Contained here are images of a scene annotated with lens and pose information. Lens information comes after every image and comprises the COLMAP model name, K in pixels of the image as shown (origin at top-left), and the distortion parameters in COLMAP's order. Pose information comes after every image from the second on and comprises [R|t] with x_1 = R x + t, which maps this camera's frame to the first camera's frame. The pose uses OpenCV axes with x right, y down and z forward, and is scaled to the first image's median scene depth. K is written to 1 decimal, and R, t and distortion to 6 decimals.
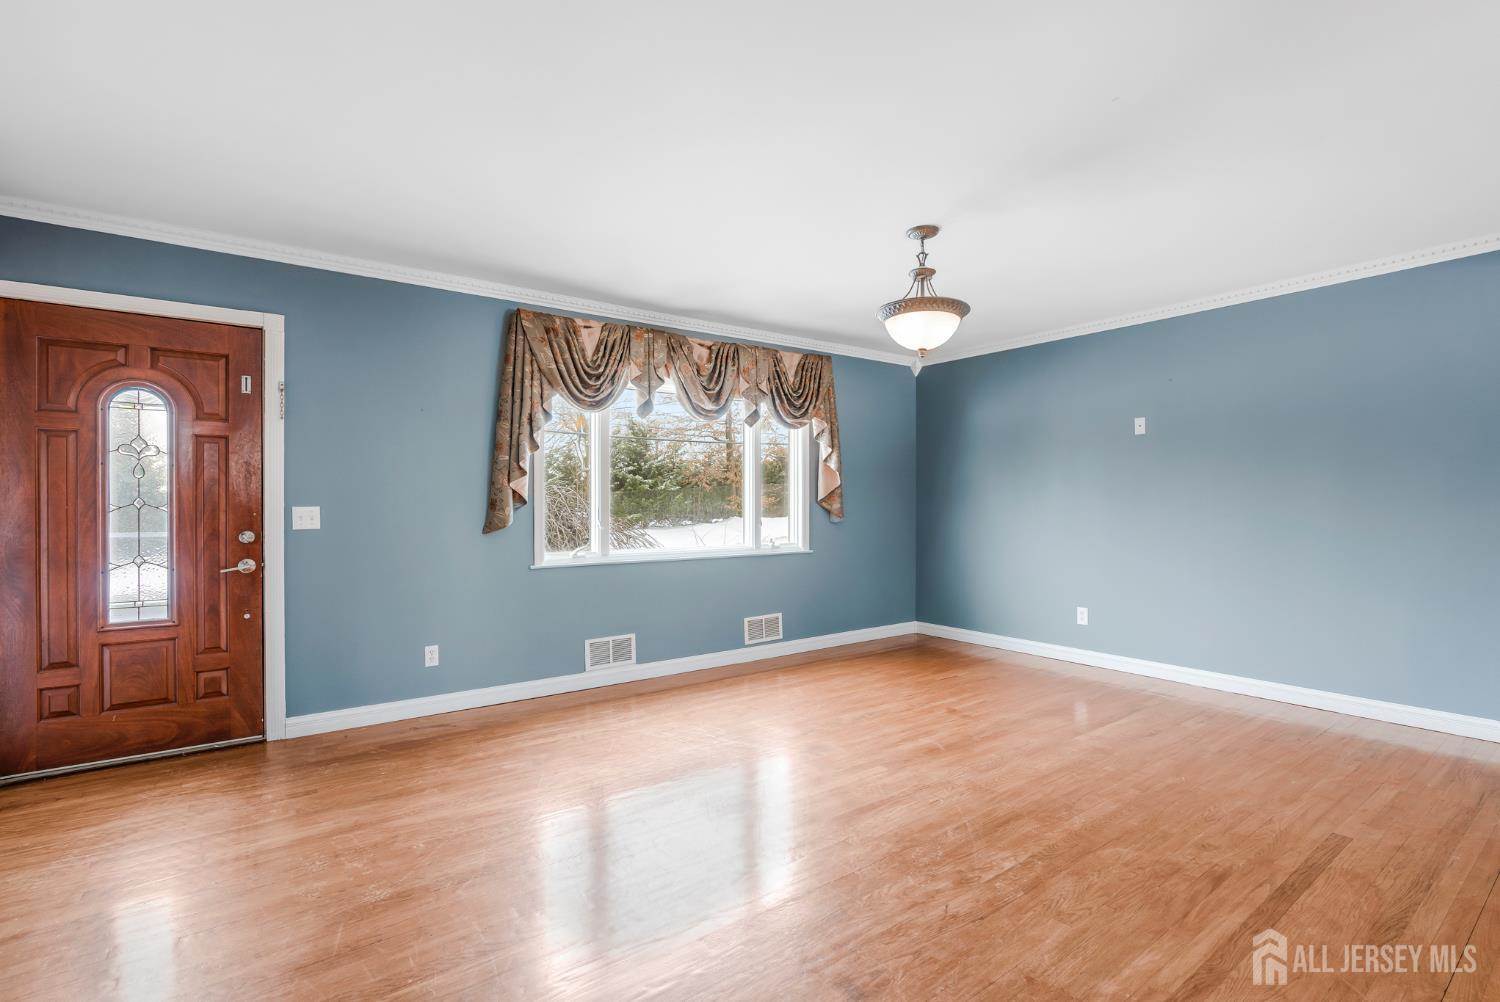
lens RADIAL K [[691.5, 0, 750.0], [0, 691.5, 501.0], [0, 0, 1]] dist [-0.003062, -0.000055]
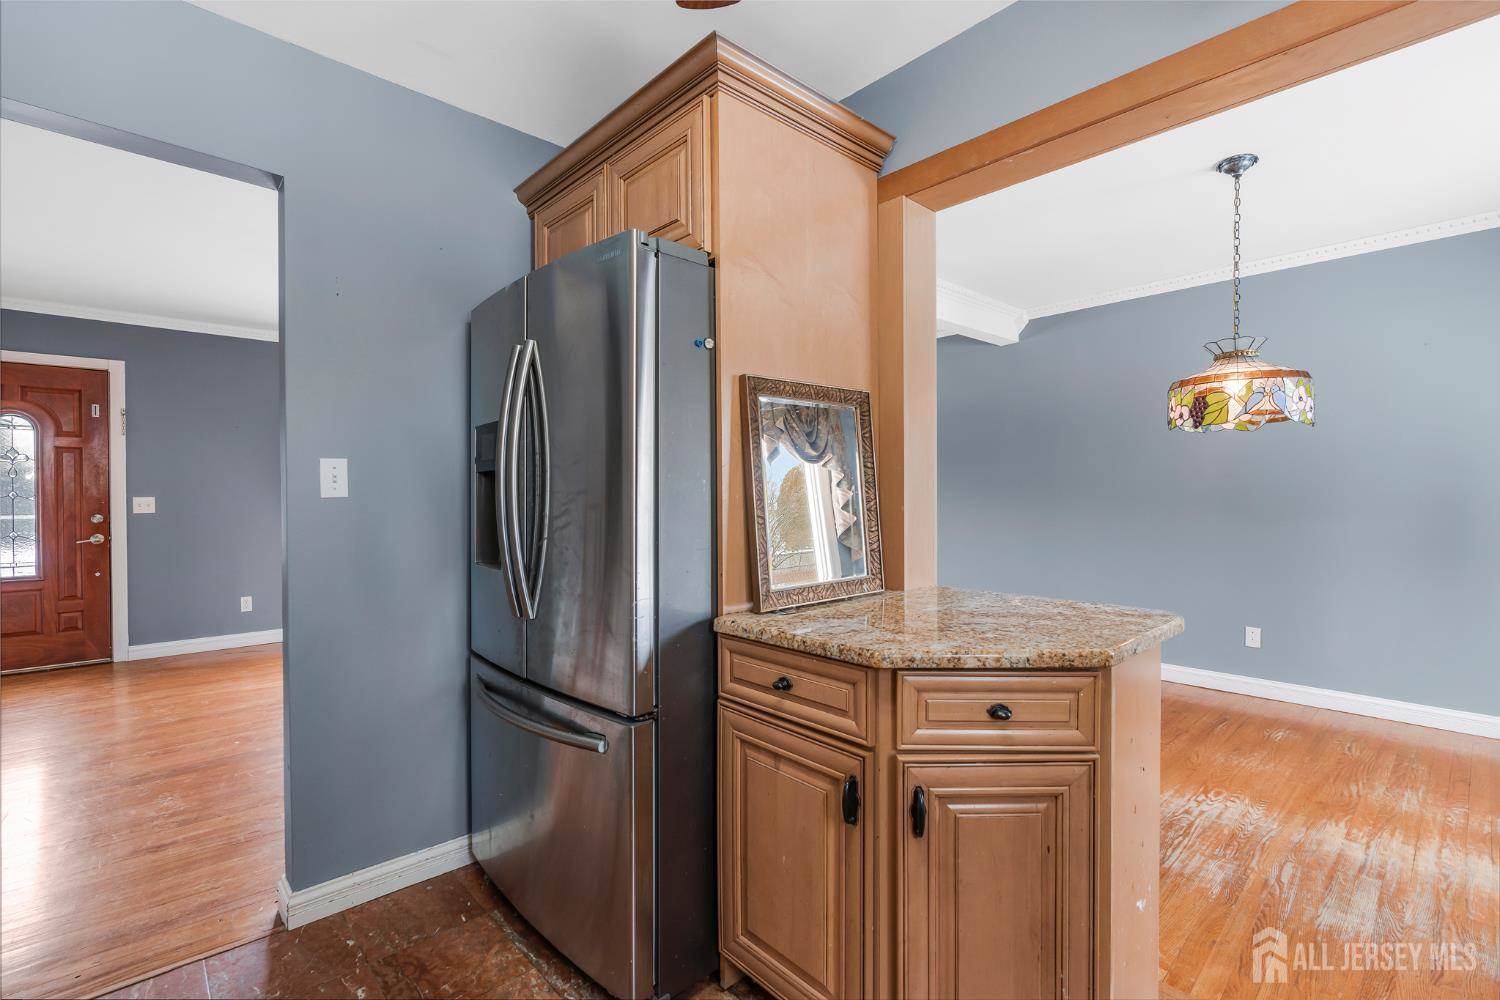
lens RADIAL K [[705.9, 0, 766.4], [0, 705.9, 493.2], [0, 0, 1]] dist [0.000582, 0.000109]
pose [[0.994829, -0.003148, 0.101512, 0.493359], [0.002442, 0.999972, 0.007083, -0.006817], [-0.101532, -0.006799, 0.994809, -0.584003]]
